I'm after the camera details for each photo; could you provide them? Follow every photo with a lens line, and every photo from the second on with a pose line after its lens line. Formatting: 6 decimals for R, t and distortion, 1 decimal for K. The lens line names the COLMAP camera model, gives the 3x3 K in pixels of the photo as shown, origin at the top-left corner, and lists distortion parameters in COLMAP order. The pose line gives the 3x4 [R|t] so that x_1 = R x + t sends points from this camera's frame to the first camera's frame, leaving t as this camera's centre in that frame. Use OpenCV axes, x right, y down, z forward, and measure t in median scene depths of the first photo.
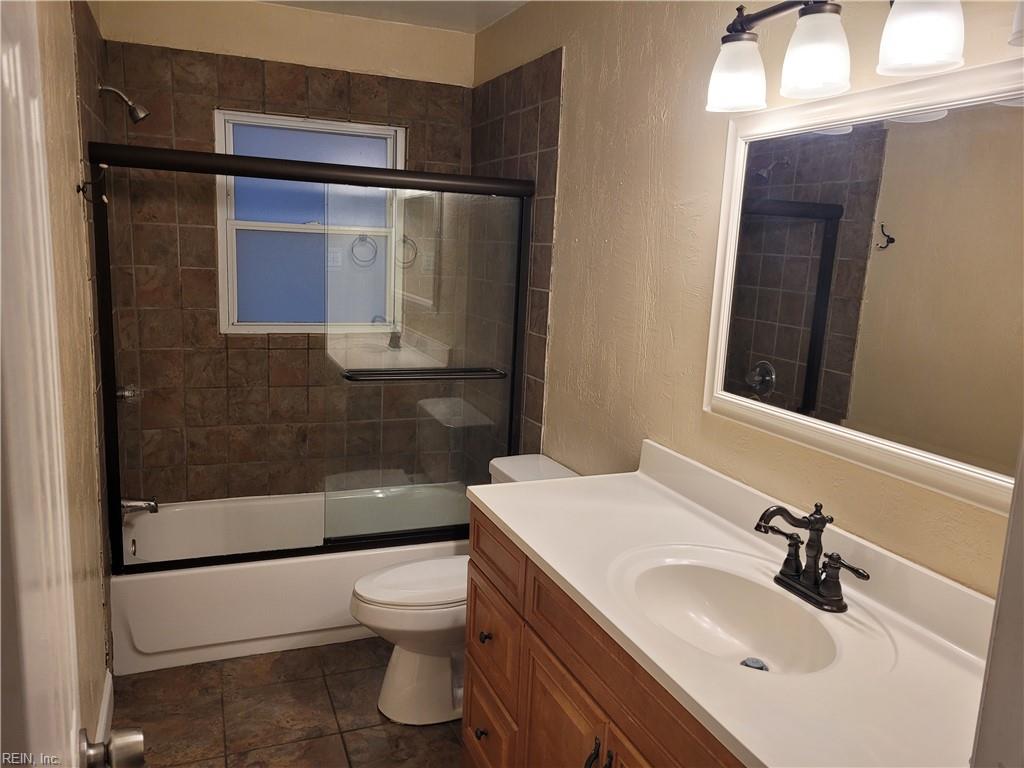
lens RADIAL K [[796.6, 0, 504.6], [0, 796.6, 382.7], [0, 0, 1]] dist [0.030520, -0.005246]
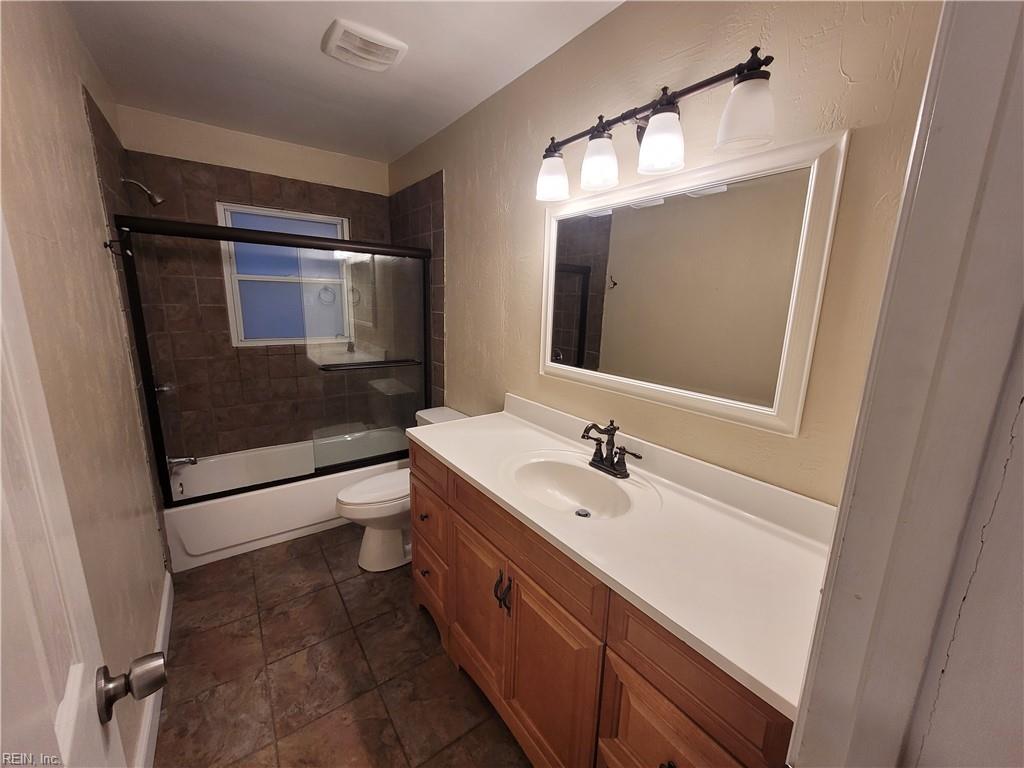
lens RADIAL K [[399.4, 0, 512.0], [0, 399.4, 384.0], [0, 0, 1]] dist [0.000440, 0.000366]
pose [[0.967677, -0.068177, 0.242801, -0.022770], [0.059474, 0.997303, 0.043006, 0.011574], [-0.245078, -0.027175, 0.969122, 0.115580]]
